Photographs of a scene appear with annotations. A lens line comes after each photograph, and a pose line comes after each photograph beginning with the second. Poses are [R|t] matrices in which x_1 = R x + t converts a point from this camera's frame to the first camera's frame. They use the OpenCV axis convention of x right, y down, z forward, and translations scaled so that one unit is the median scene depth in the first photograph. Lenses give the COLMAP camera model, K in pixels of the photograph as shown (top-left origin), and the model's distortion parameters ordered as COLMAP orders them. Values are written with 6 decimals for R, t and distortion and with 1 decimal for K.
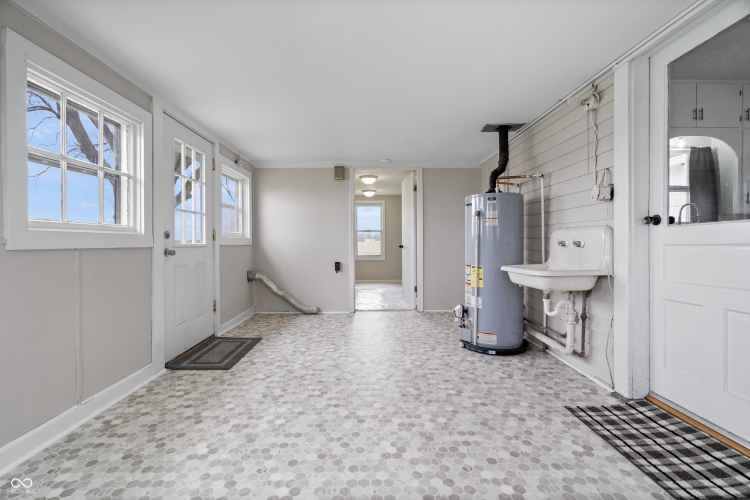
lens RADIAL K [[341.0, 0, 375.4], [0, 341.0, 247.0], [0, 0, 1]] dist [-0.010414, 0.002030]
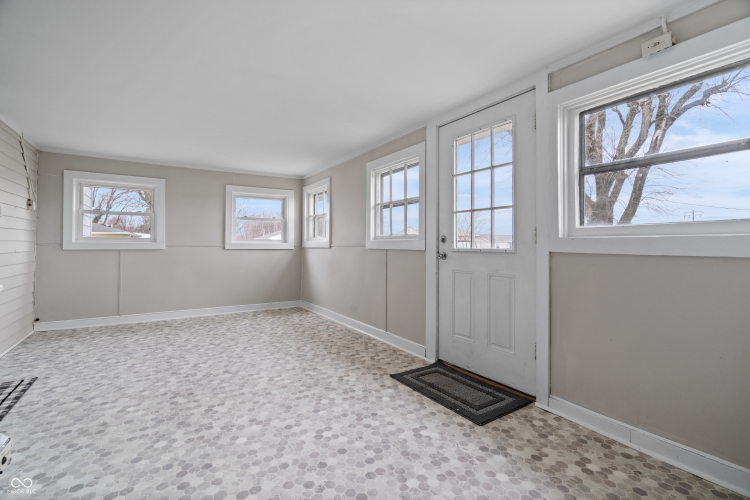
lens RADIAL K [[341.0, 0, 370.5], [0, 341.0, 238.0], [0, 0, 1]] dist [-0.010414, 0.002030]
pose [[-0.857161, -0.010245, -0.514947, 0.169870], [-0.007226, 0.999943, -0.007865, -0.038660], [0.514998, -0.003021, -0.857186, 2.432159]]
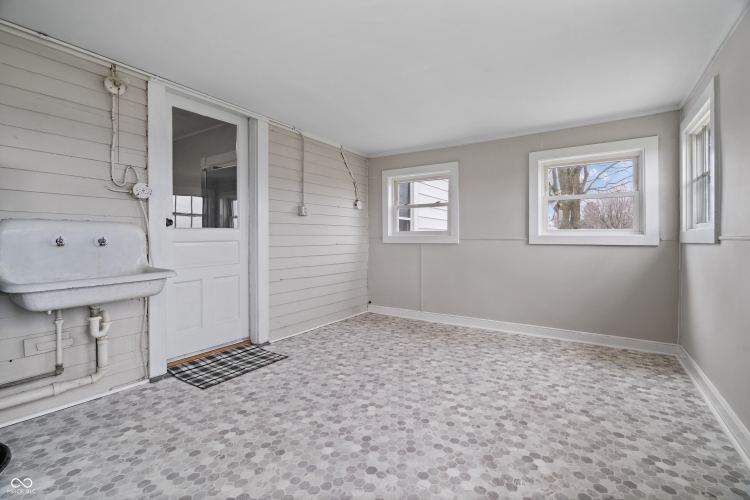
lens RADIAL K [[341.0, 0, 373.6], [0, 341.0, 224.5], [0, 0, 1]] dist [-0.010414, 0.002030]
pose [[-0.820821, 0.027282, 0.570534, -0.558892], [0.012351, 0.999473, -0.030024, -0.023880], [-0.571052, -0.017598, -0.820725, 1.662203]]
